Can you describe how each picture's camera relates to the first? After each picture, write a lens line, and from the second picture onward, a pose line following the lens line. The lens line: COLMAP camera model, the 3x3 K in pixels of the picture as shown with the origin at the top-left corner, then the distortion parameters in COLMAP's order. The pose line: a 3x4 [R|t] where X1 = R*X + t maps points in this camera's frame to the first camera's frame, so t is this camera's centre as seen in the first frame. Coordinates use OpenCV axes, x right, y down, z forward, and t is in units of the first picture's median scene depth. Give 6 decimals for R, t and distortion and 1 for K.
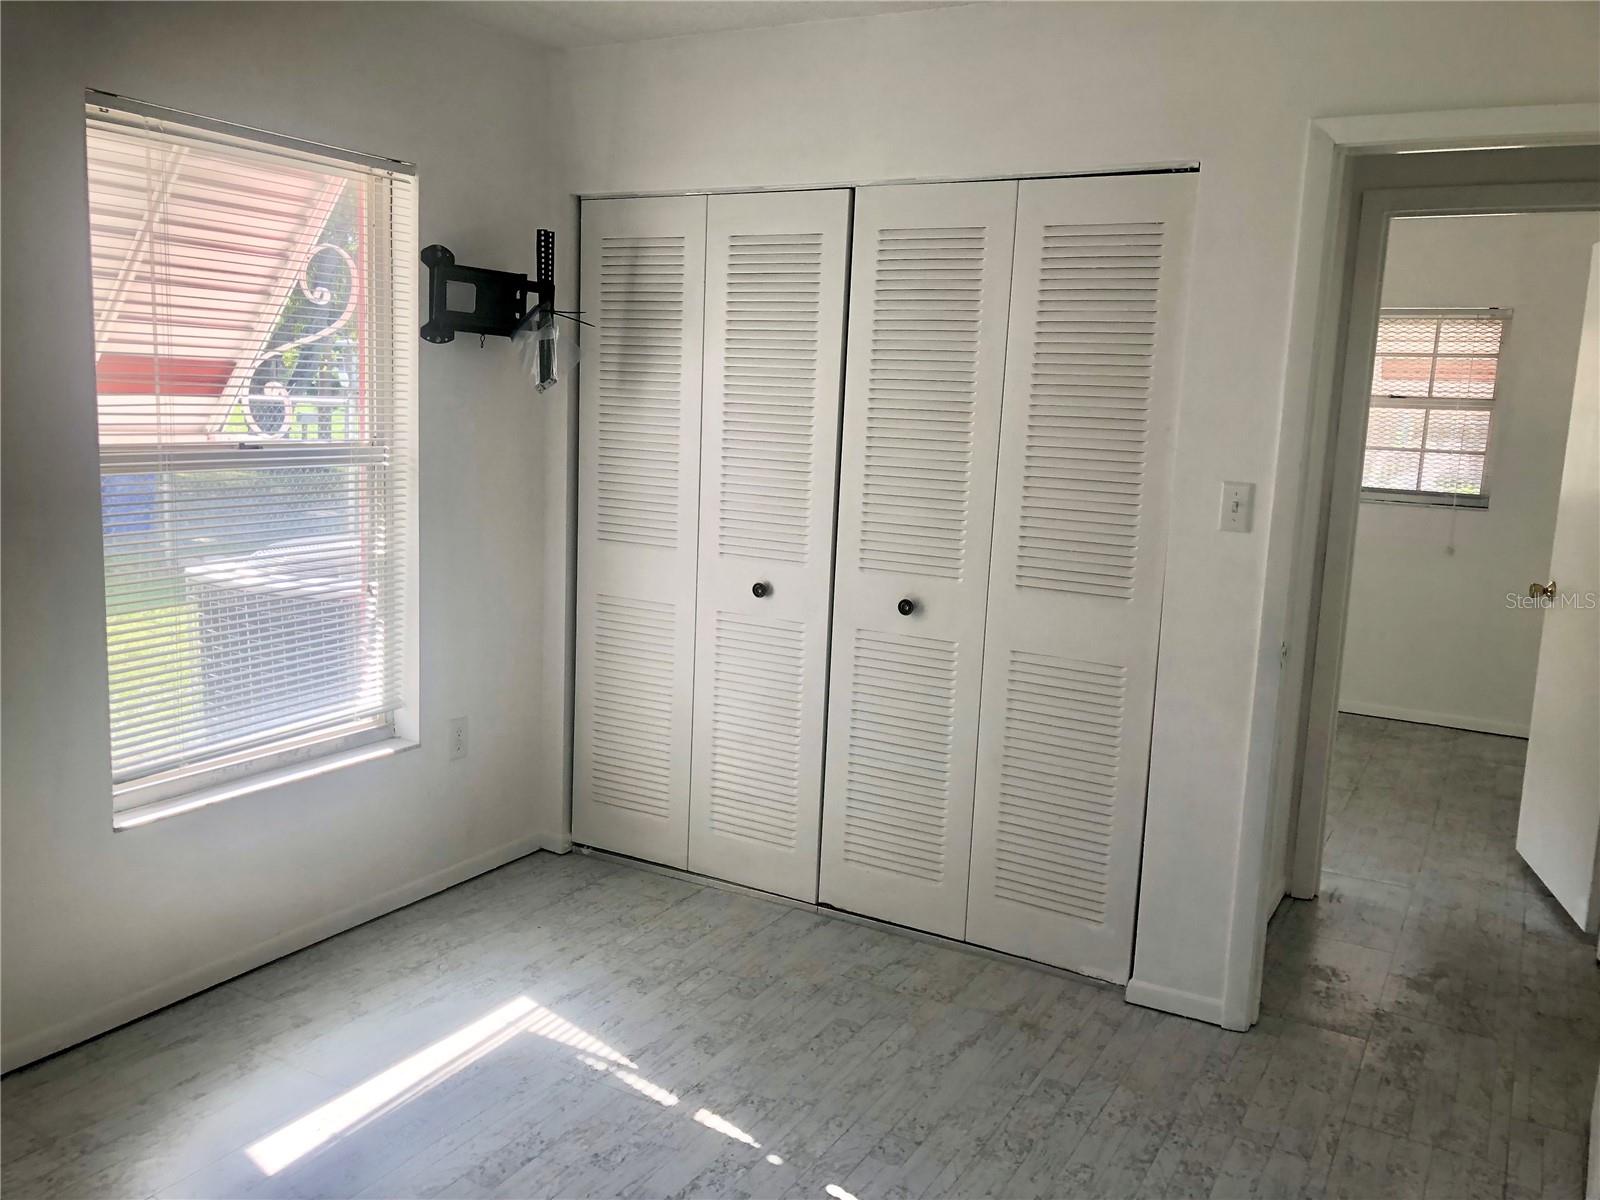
lens RADIAL K [[1257.2, 0, 792.9], [0, 1257.2, 601.2], [0, 0, 1]] dist [-0.010097, -0.001541]
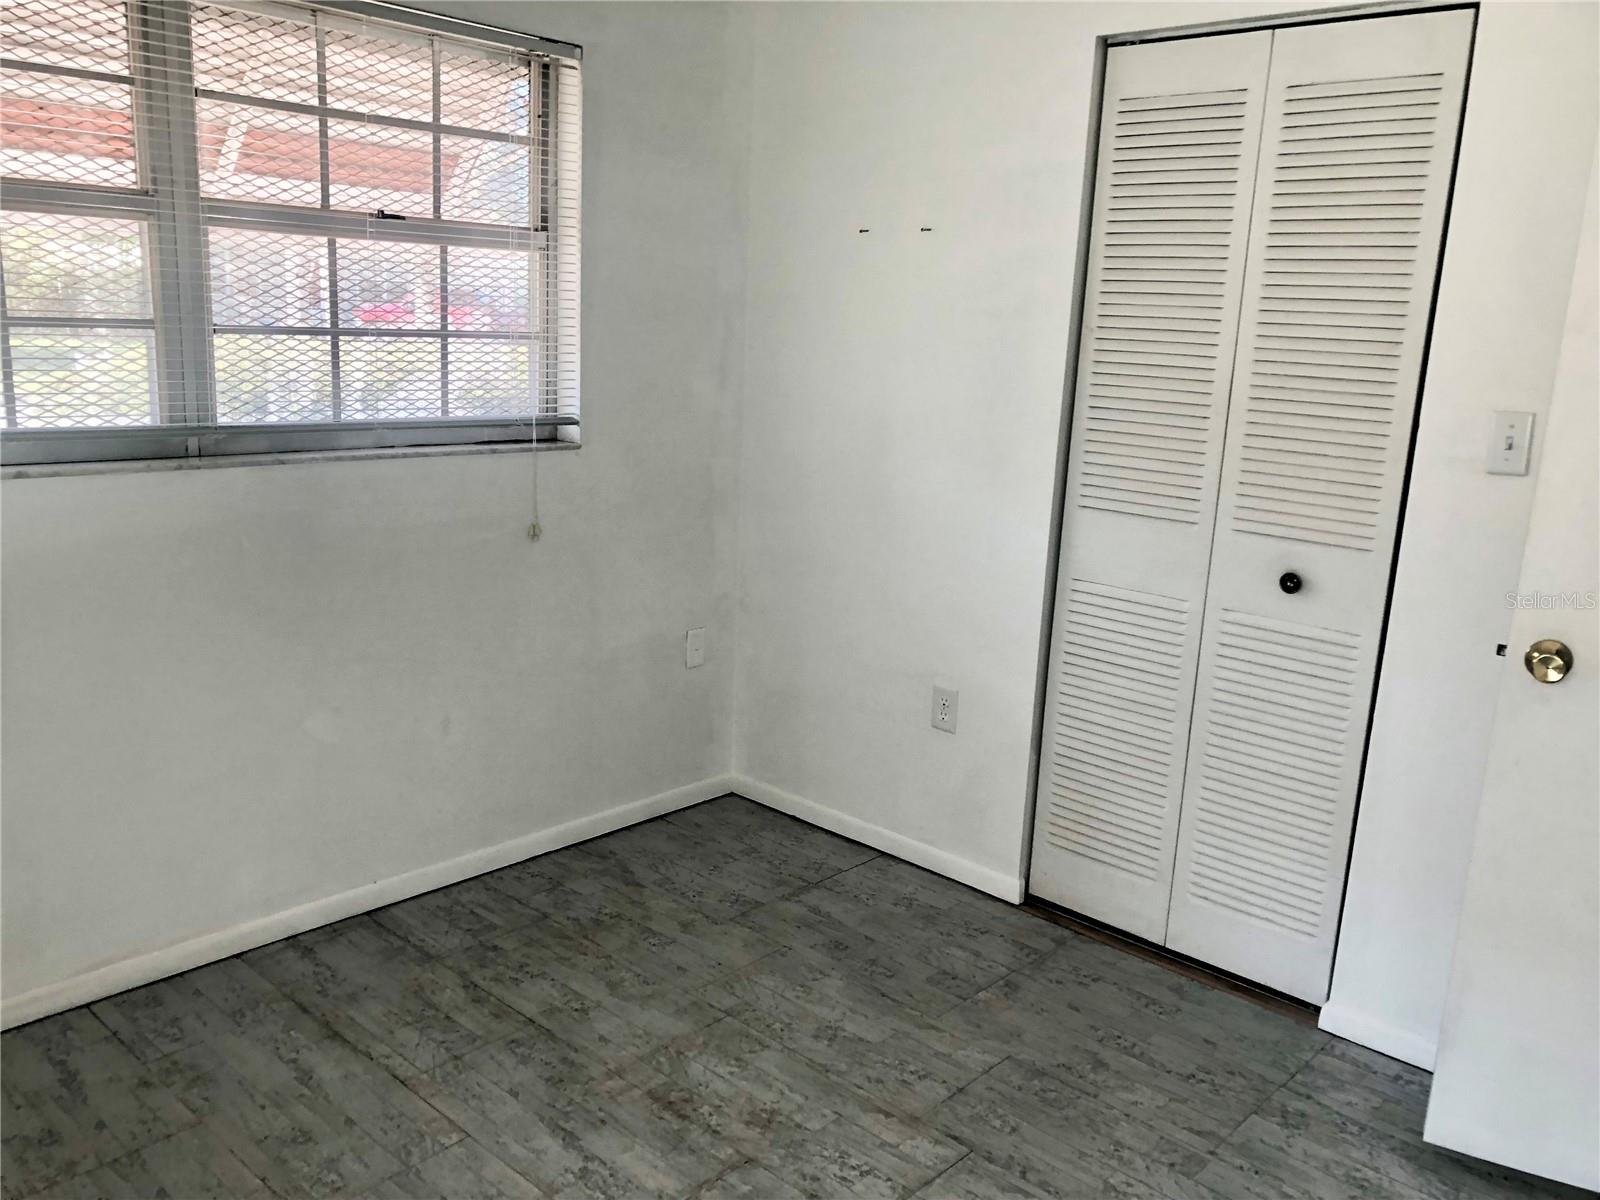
lens RADIAL K [[1305.8, 0, 798.1], [0, 1305.8, 604.7], [0, 0, 1]] dist [0.044167, -0.047625]
pose [[0.235679, -0.239275, 0.941914, 0.045164], [0.125791, 0.968574, 0.214573, -0.123289], [-0.963655, 0.067914, 0.258372, 0.831681]]
